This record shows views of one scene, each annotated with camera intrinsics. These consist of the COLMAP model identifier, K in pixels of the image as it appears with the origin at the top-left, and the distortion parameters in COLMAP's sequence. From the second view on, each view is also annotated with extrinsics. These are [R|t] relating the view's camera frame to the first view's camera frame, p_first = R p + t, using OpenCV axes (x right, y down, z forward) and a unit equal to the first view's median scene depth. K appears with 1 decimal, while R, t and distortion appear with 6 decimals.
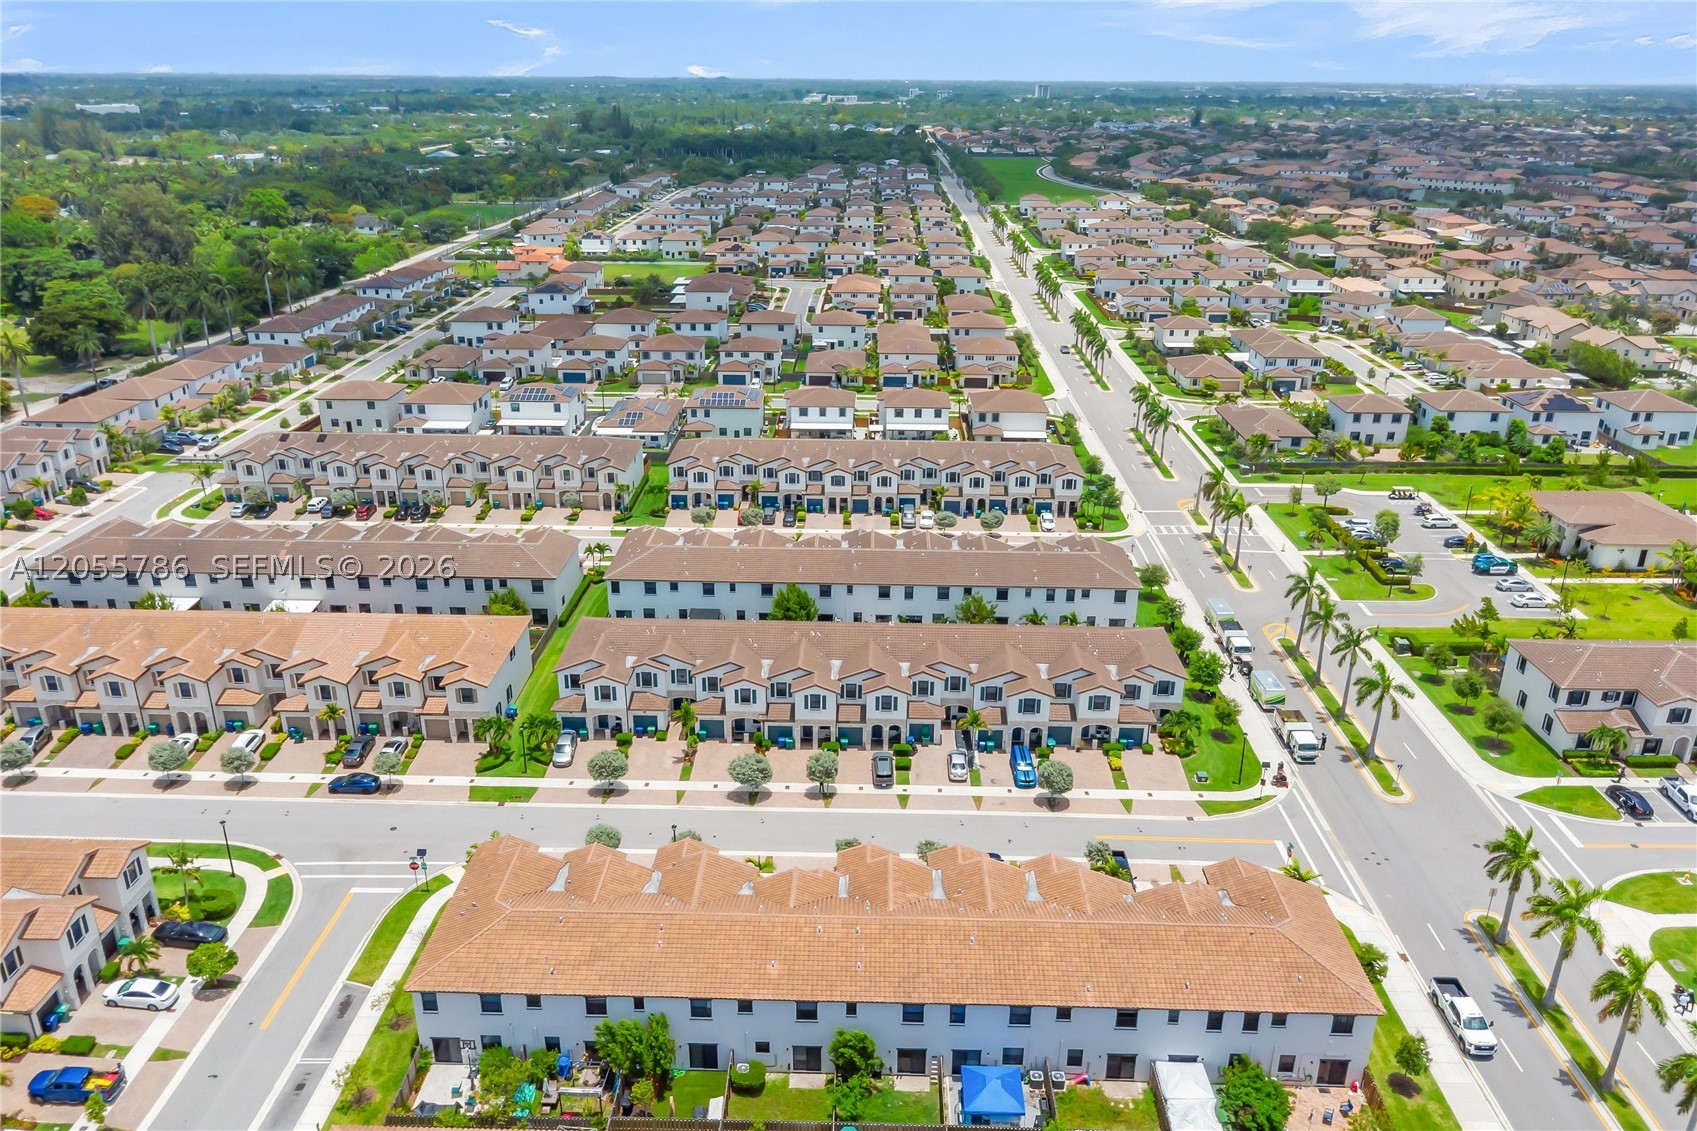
lens RADIAL K [[1235.1, 0, 847.9], [0, 1235.1, 572.1], [0, 0, 1]] dist [0.011587, -0.008475]
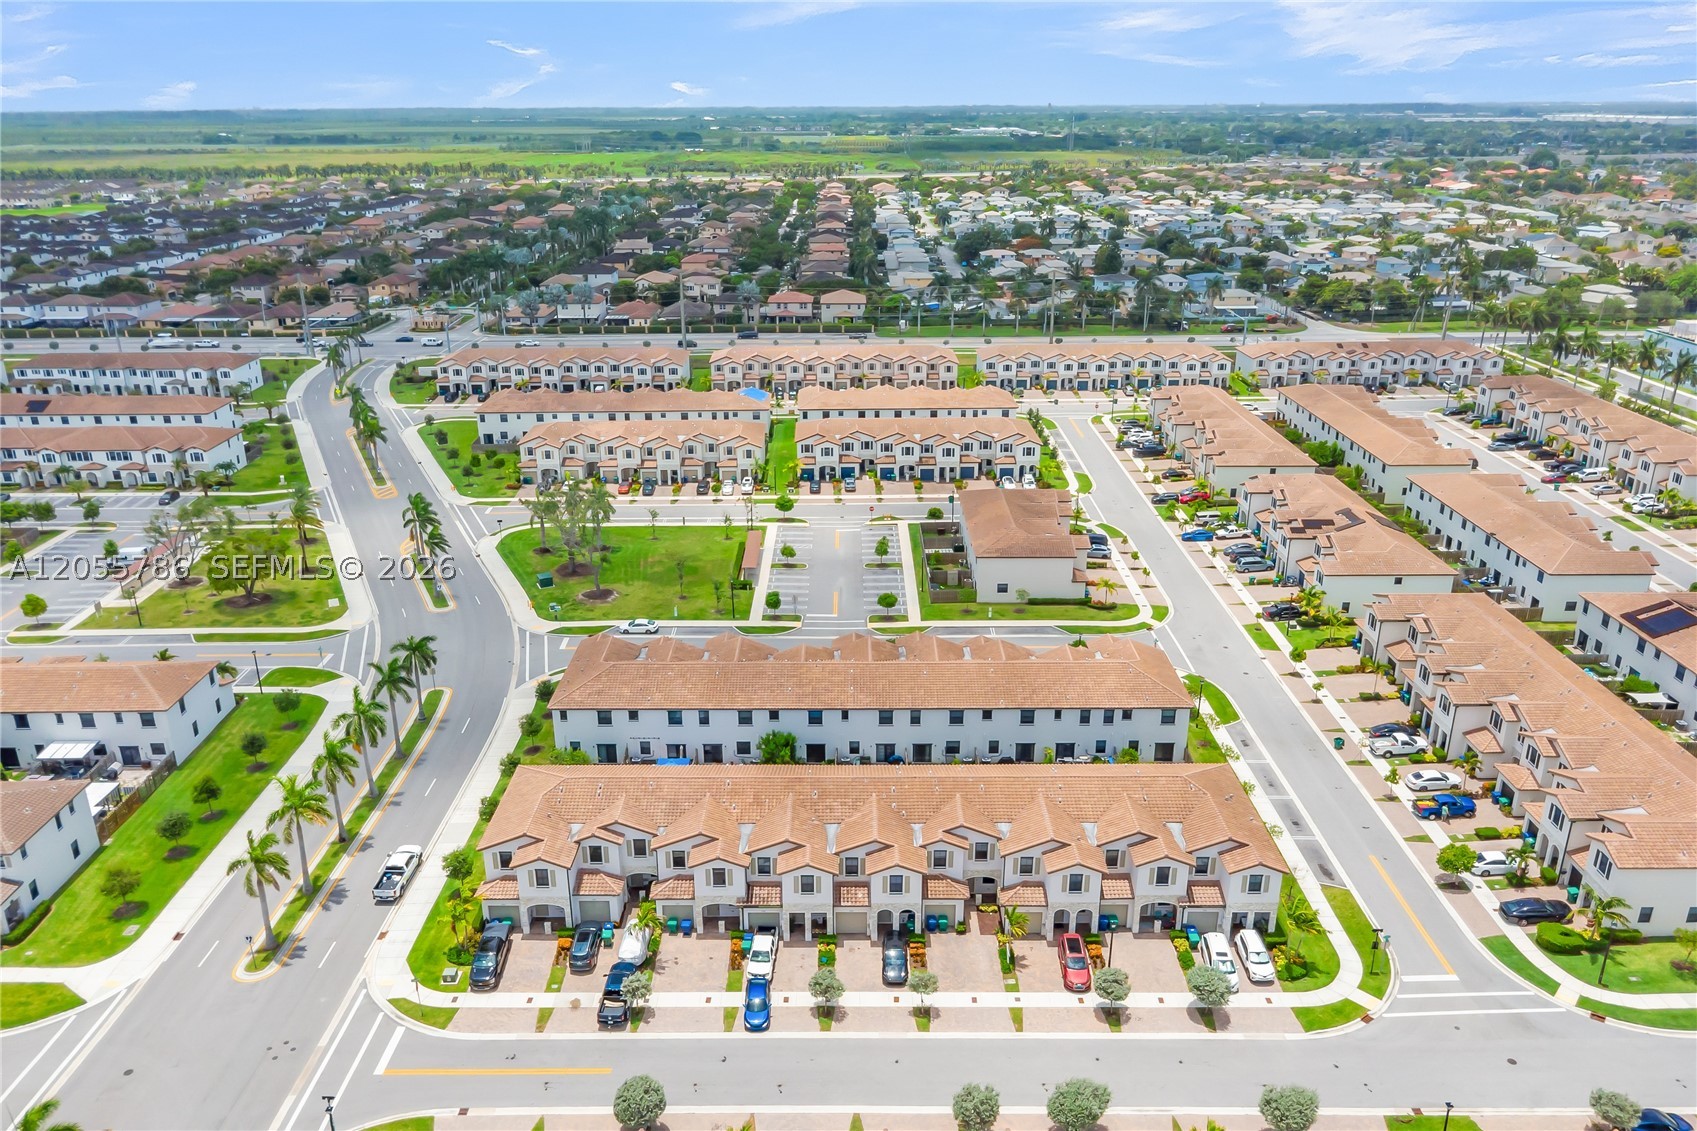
lens RADIAL K [[1240.1, 0, 848.5], [0, 1240.1, 565.5], [0, 0, 1]] dist [0.009026, -0.004500]
pose [[-0.999711, 0.006317, -0.023203, 0.061206], [-0.011019, 0.737281, 0.675496, -0.498822], [0.021374, 0.675556, -0.736998, 1.236882]]
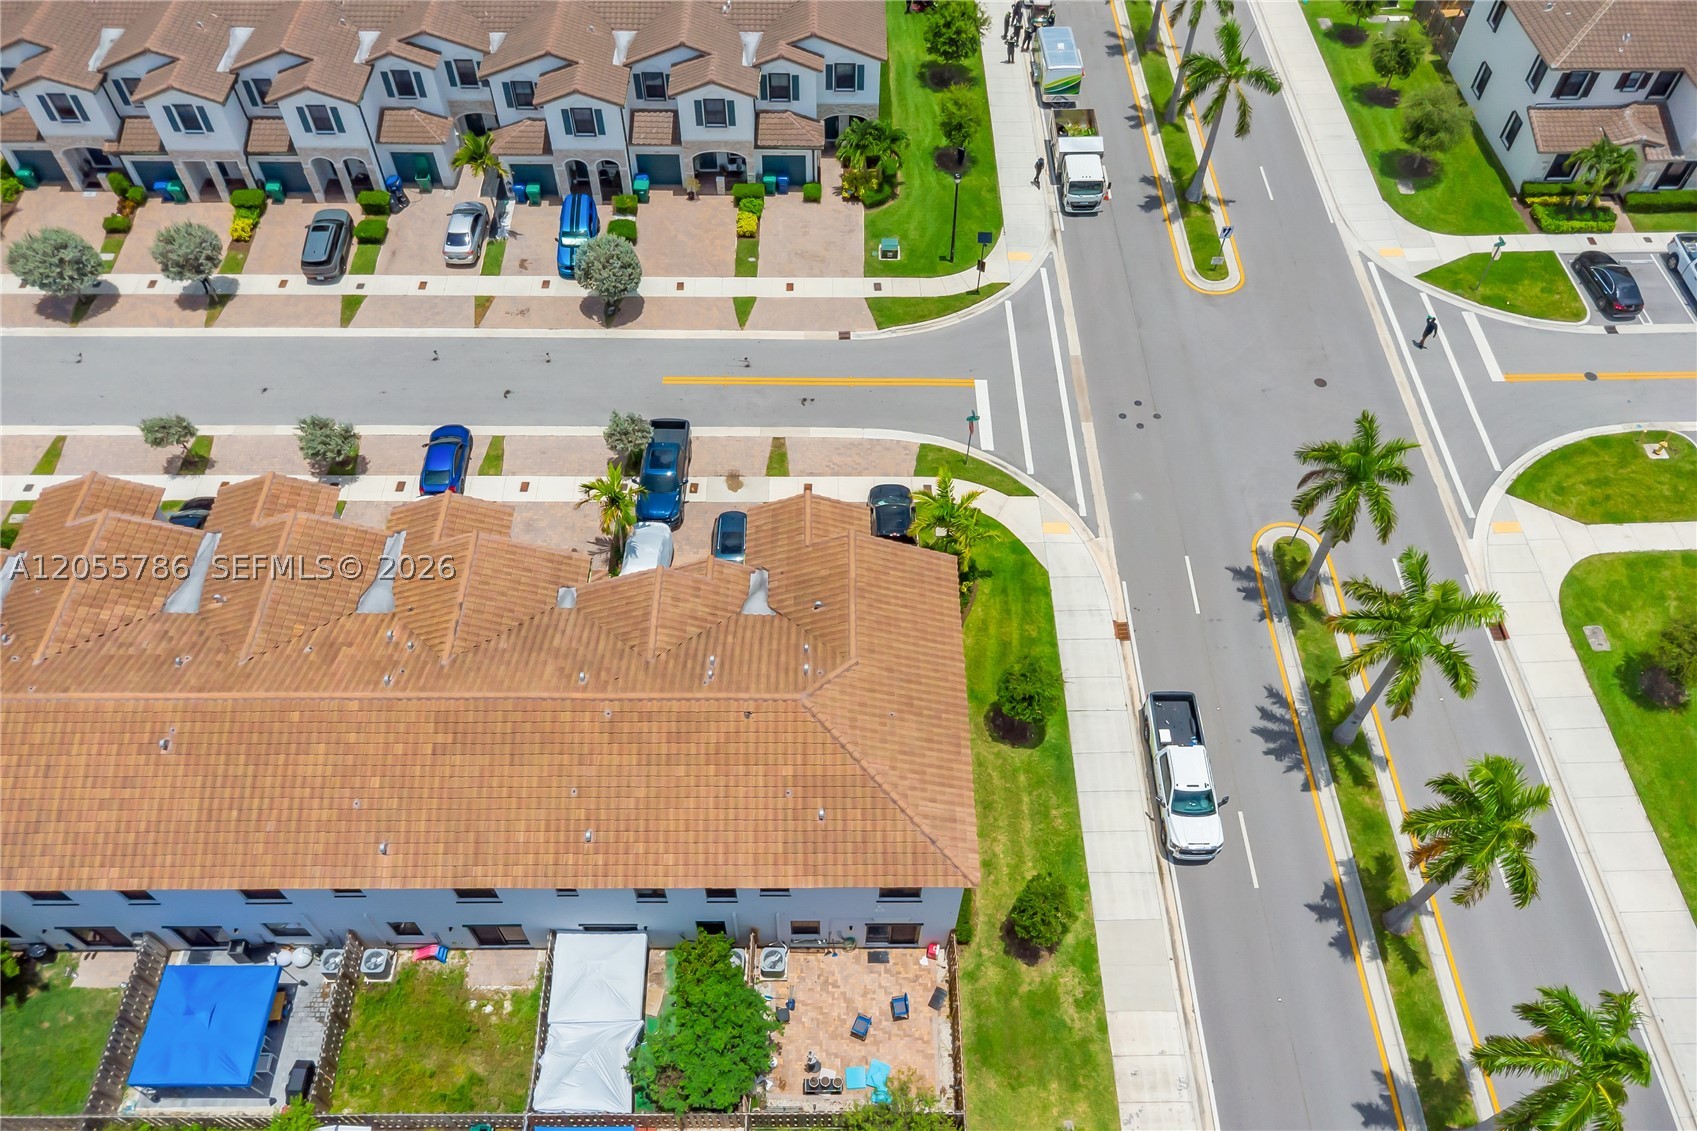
lens RADIAL K [[1240.1, 0, 848.5], [0, 1240.1, 565.5], [0, 0, 1]] dist [0.009026, -0.004500]
pose [[0.999437, -0.024546, 0.022870, 0.245271], [0.009187, 0.855870, 0.517109, -0.006700], [-0.032267, -0.516608, 0.855614, 0.421444]]
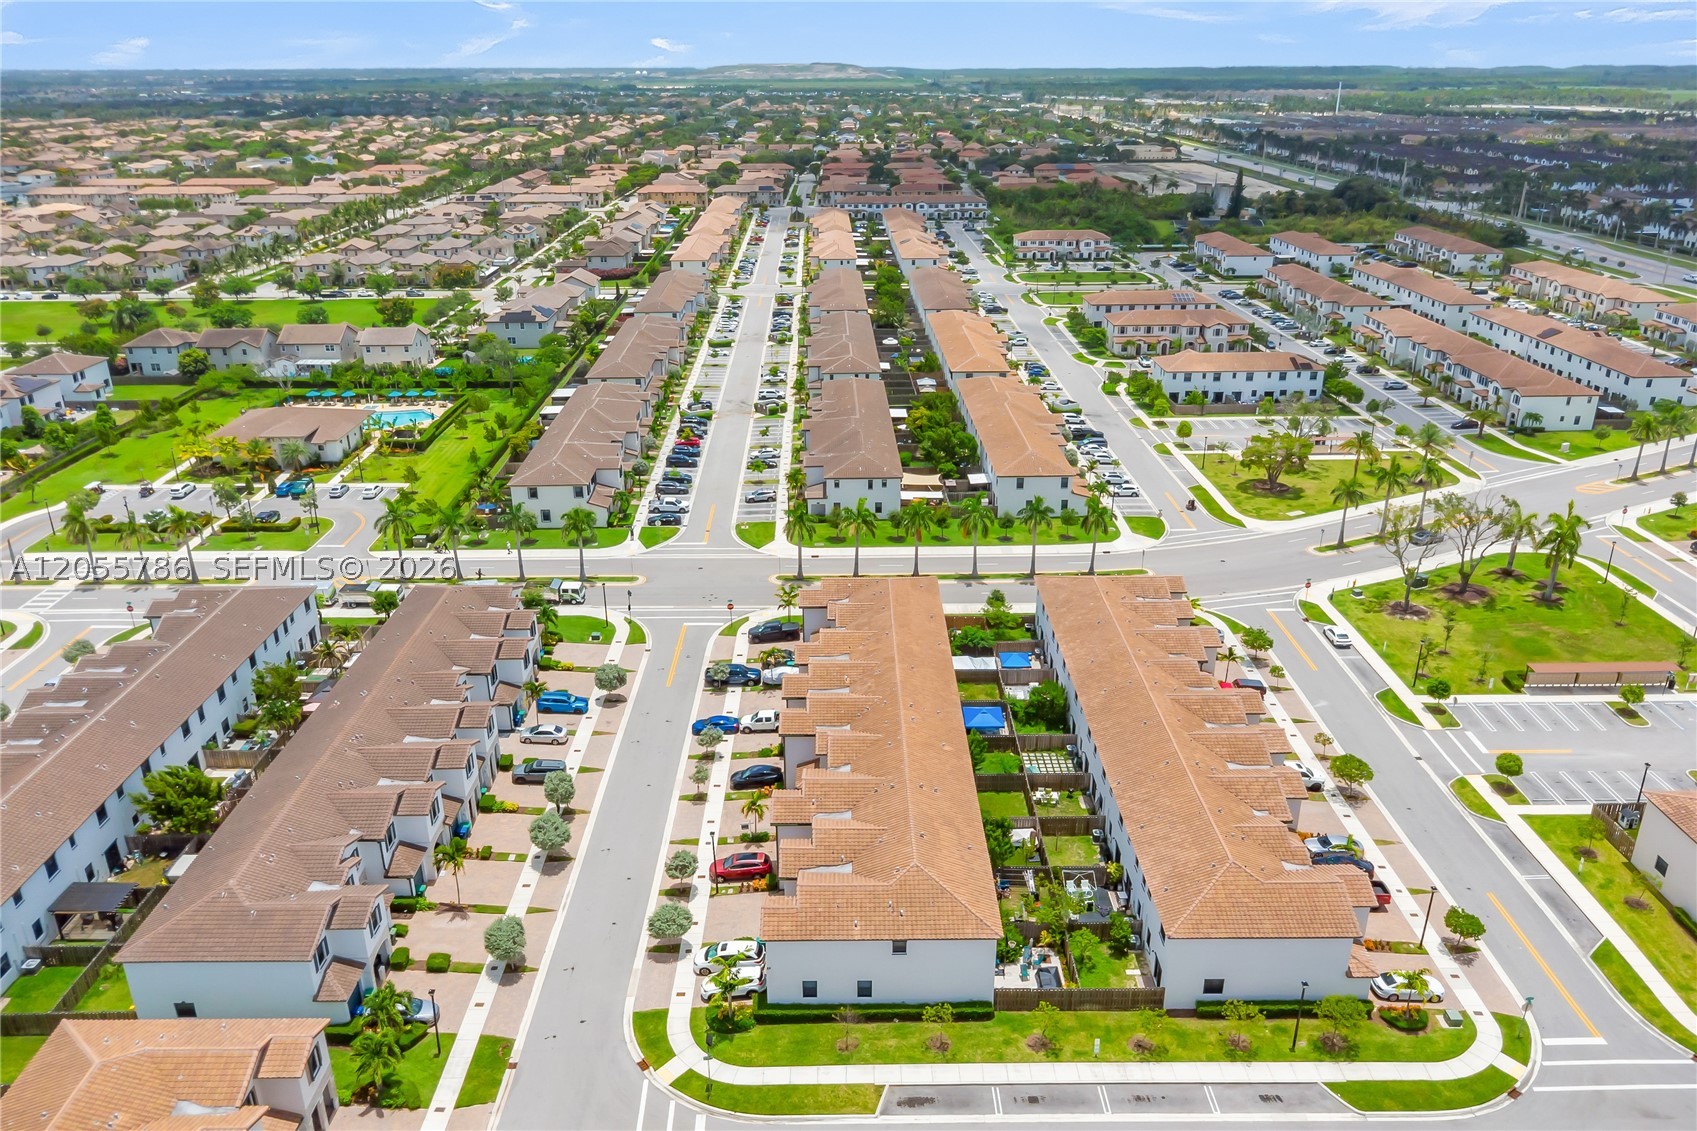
lens RADIAL K [[1235.1, 0, 847.9], [0, 1235.1, 572.1], [0, 0, 1]] dist [0.011587, -0.008475]
pose [[-0.030339, -0.389686, 0.920448, -0.795996], [0.377454, 0.848221, 0.371549, -0.239976], [-0.925531, 0.358699, 0.121355, 0.589268]]
